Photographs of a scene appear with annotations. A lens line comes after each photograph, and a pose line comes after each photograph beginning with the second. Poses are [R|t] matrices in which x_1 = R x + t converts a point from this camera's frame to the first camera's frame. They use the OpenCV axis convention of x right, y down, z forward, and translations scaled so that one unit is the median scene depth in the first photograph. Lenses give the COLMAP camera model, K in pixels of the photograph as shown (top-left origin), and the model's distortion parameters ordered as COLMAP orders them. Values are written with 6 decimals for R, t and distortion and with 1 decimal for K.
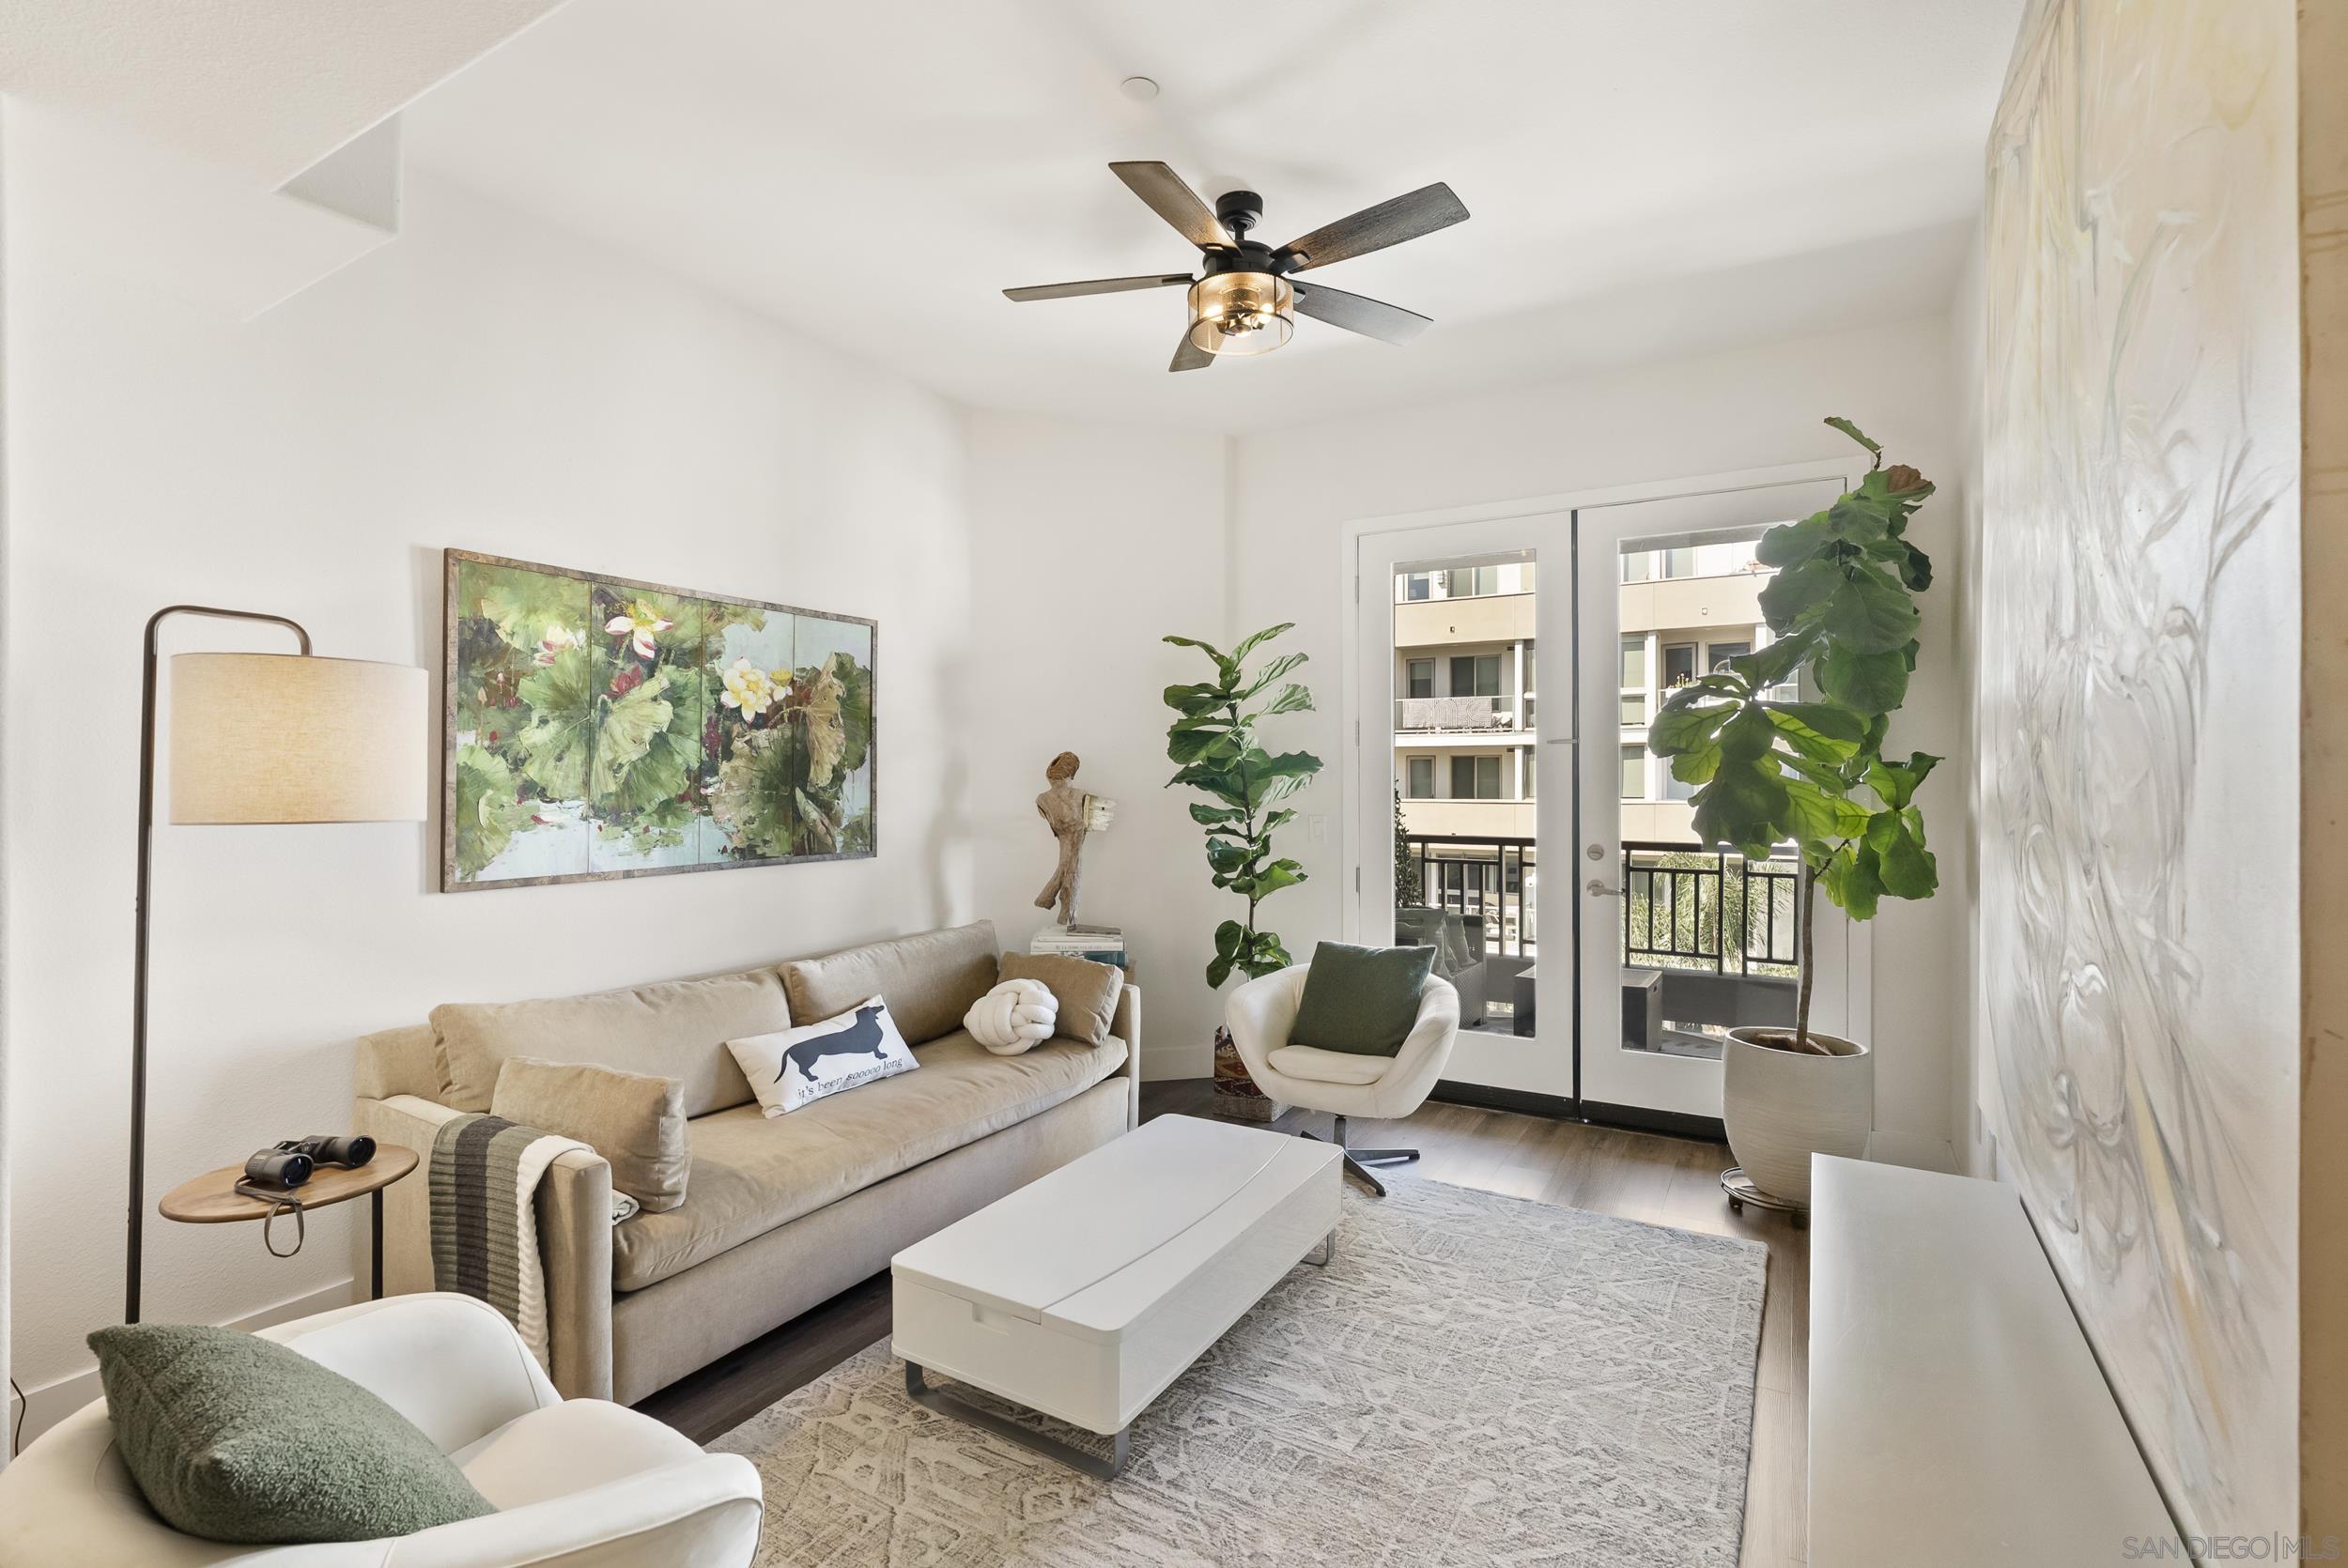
lens RADIAL K [[1076.7, 0, 1174.0], [0, 1076.7, 784.0], [0, 0, 1]] dist [0.002099, 0.000054]
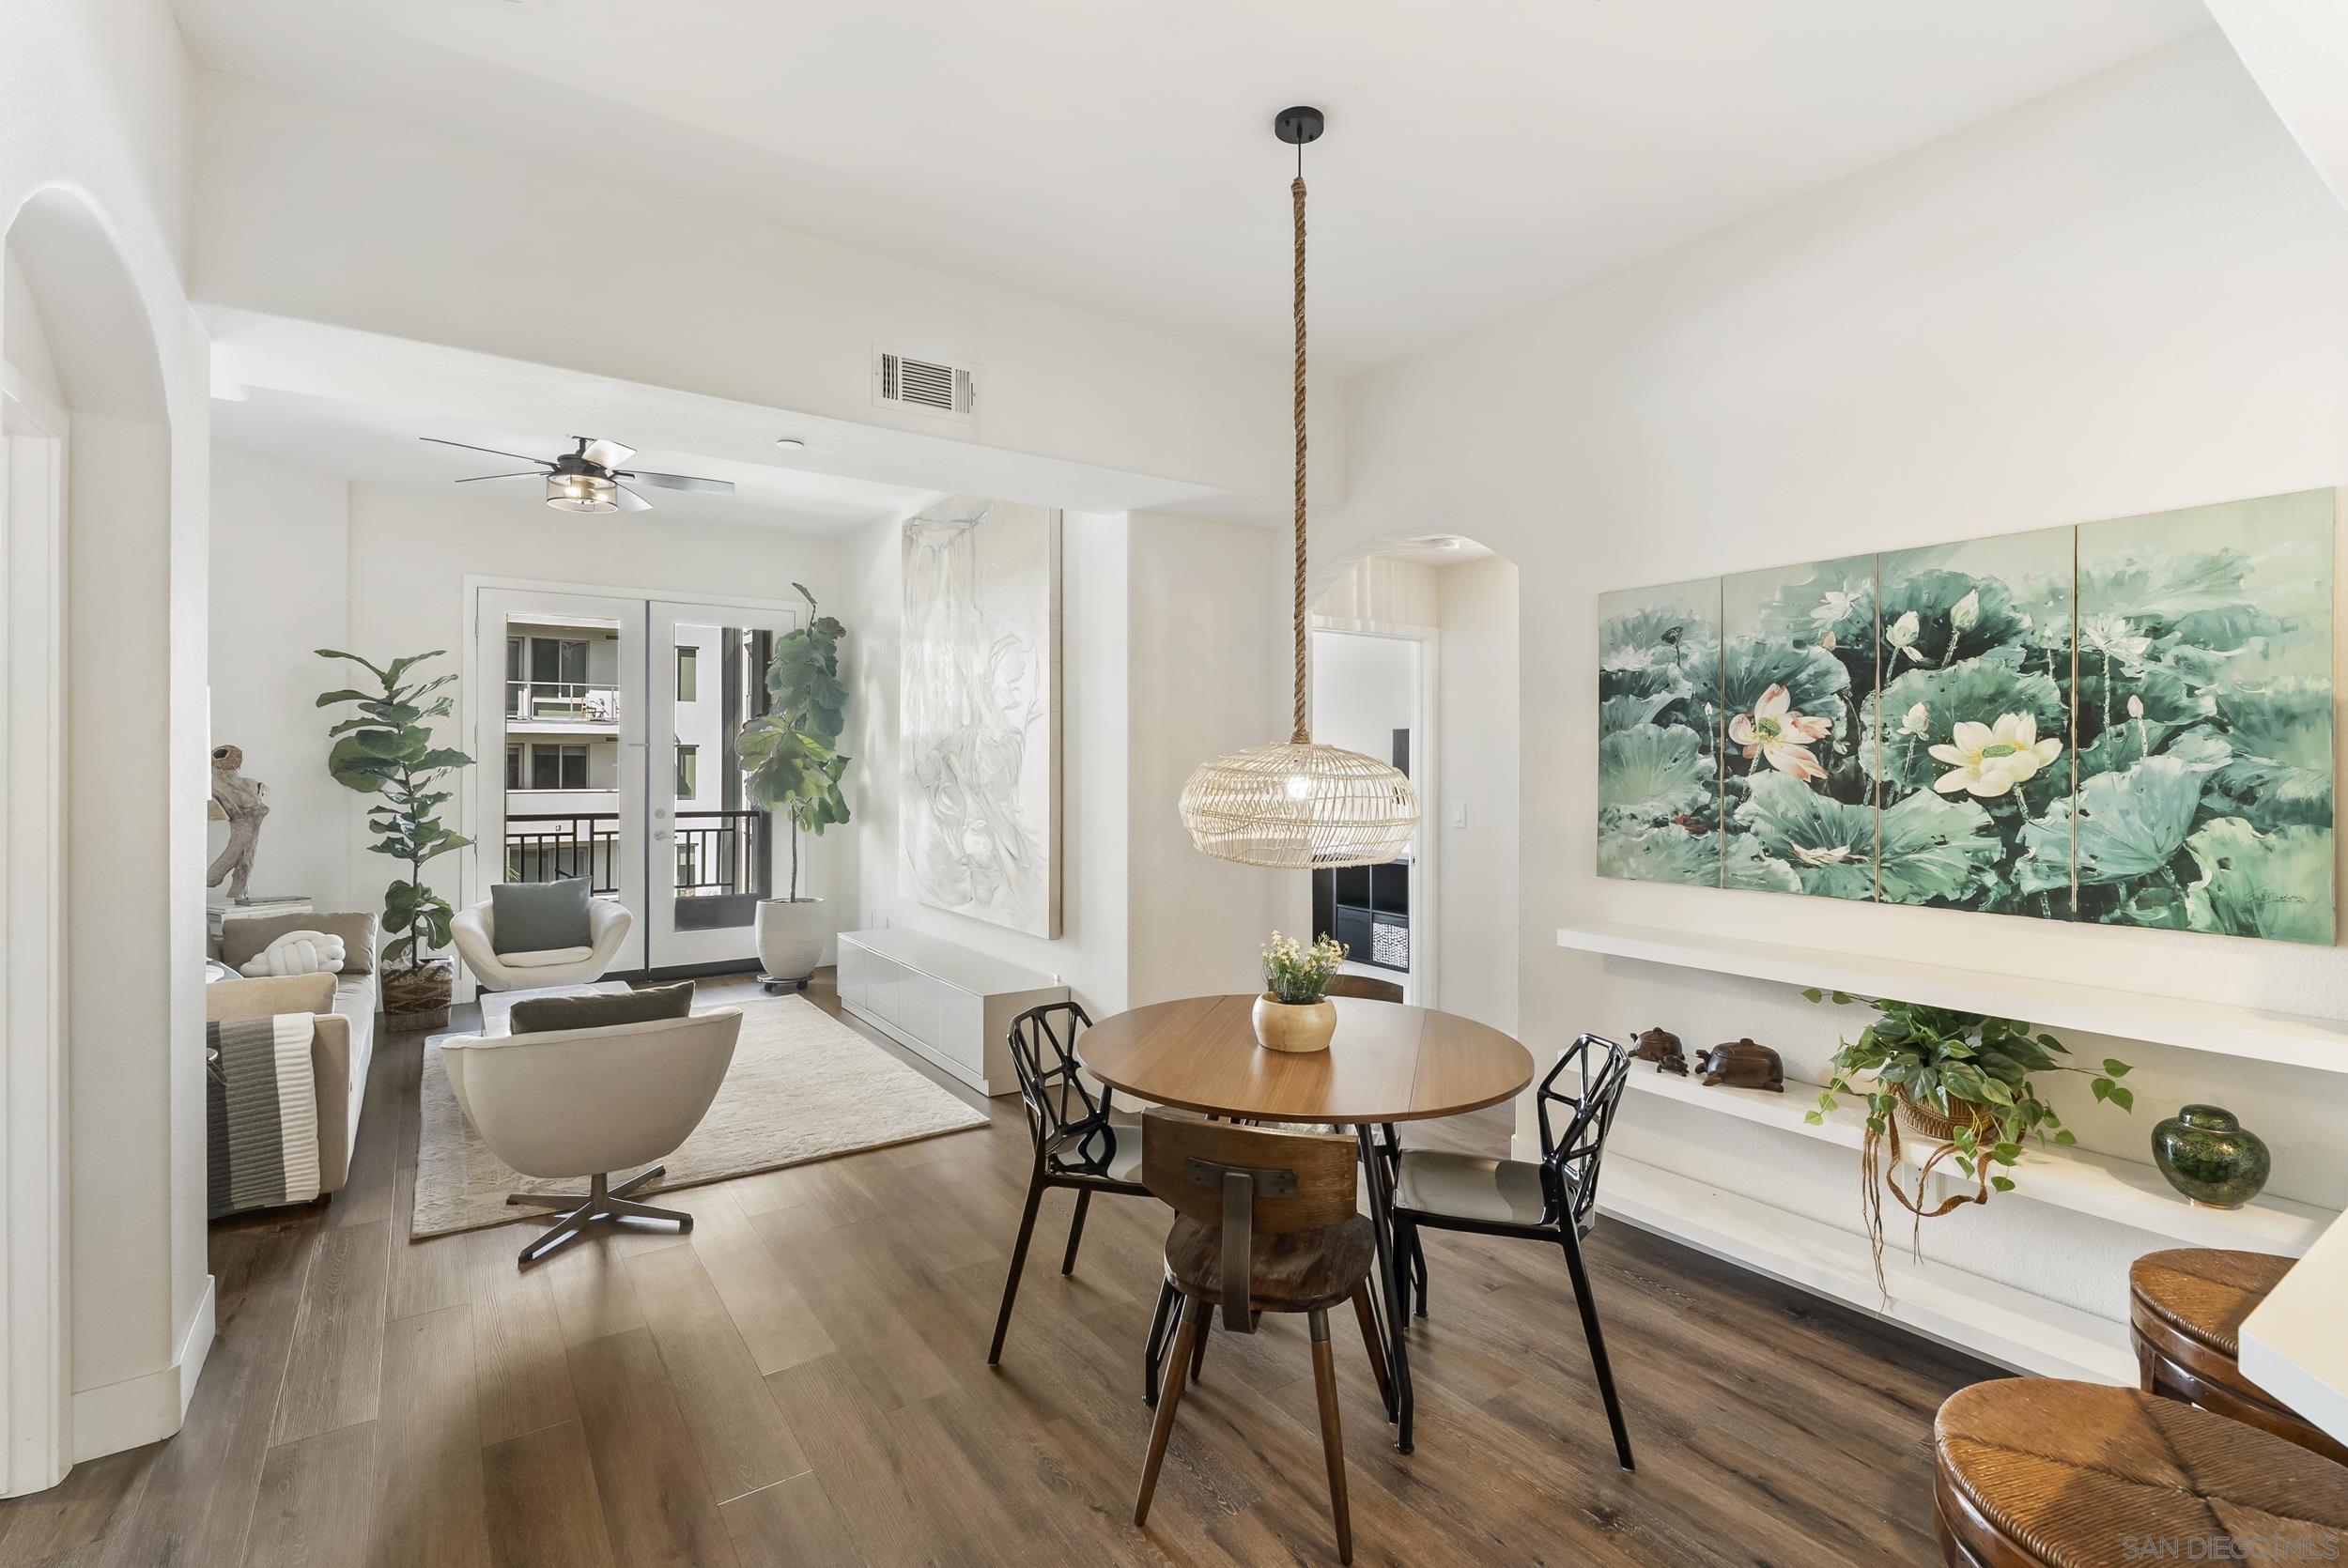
lens RADIAL K [[1074.1, 0, 1159.7], [0, 1074.1, 763.4], [0, 0, 1]] dist [0.001056, -0.000001]
pose [[0.428795, 0.002590, 0.903398, -0.794541], [0.006888, 0.999957, -0.006136, 0.003462], [-0.903376, 0.008854, 0.428759, -0.400124]]
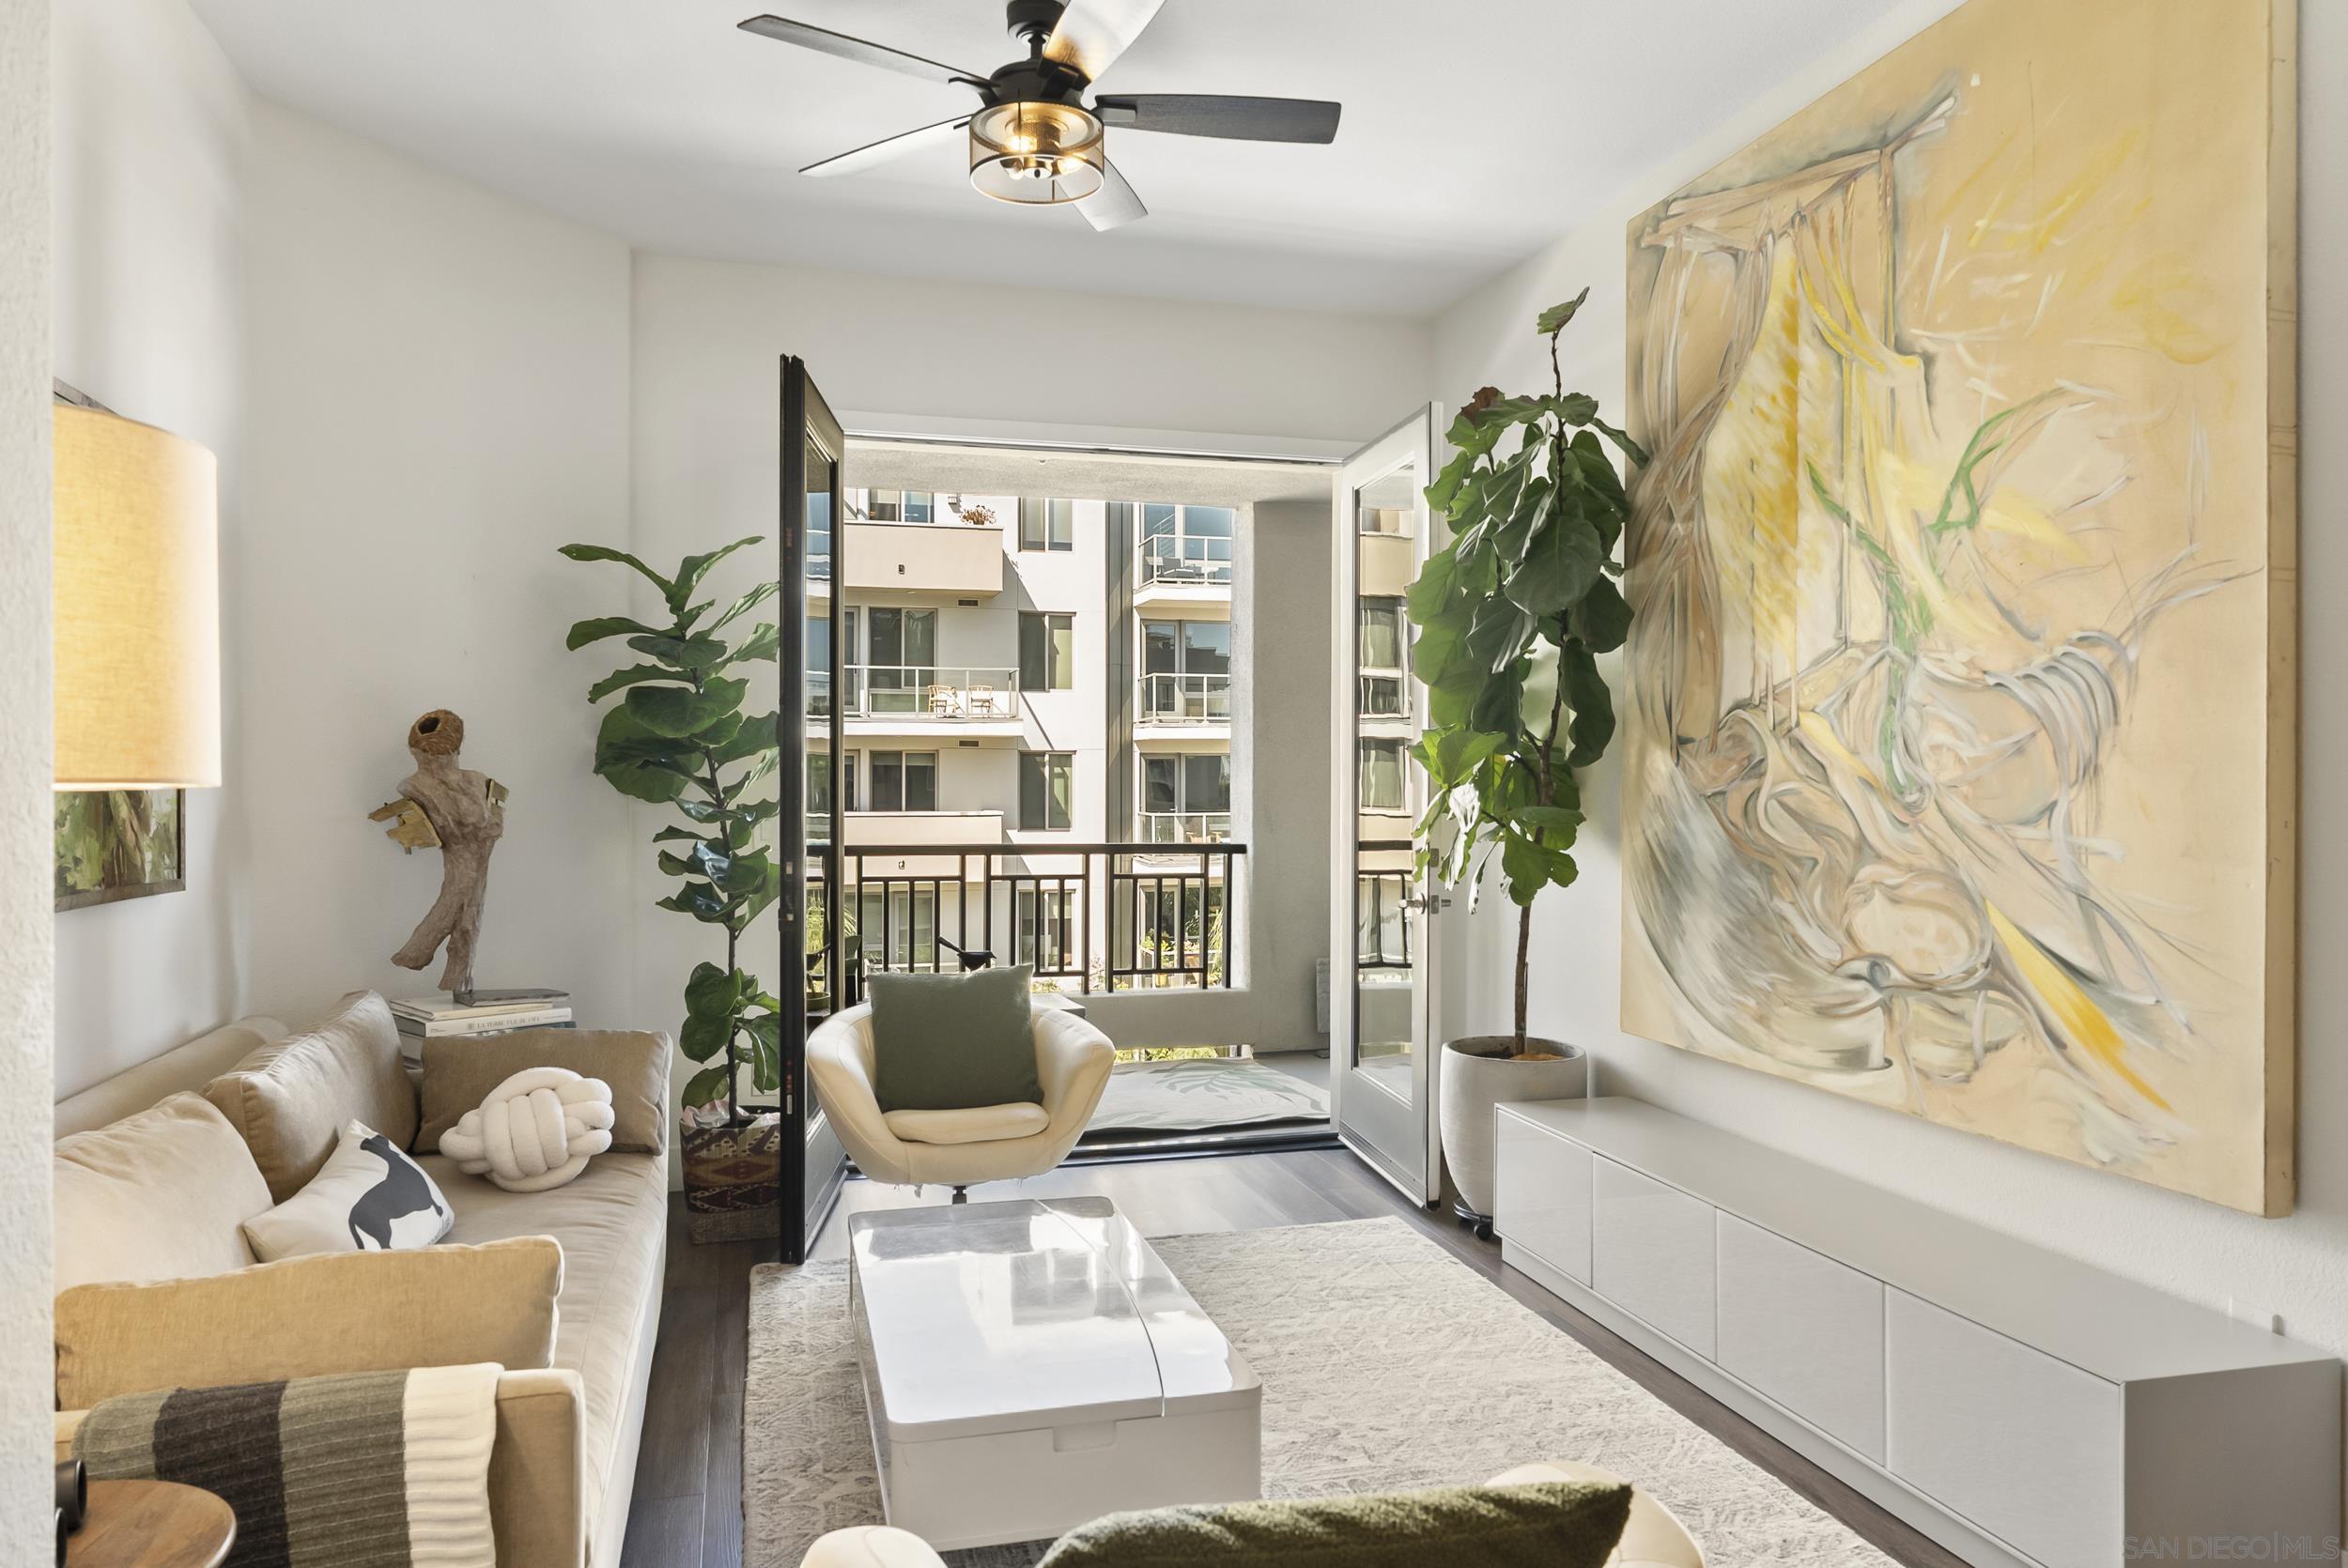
lens RADIAL K [[1544.9, 0, 1167.4], [0, 1544.9, 800.1], [0, 0, 1]] dist [-0.050195, 0.001801]
pose [[0.700920, -0.007573, 0.713199, -0.494588], [0.006447, 0.999970, 0.004282, 0.023553], [-0.713210, 0.001597, 0.700948, 0.112664]]
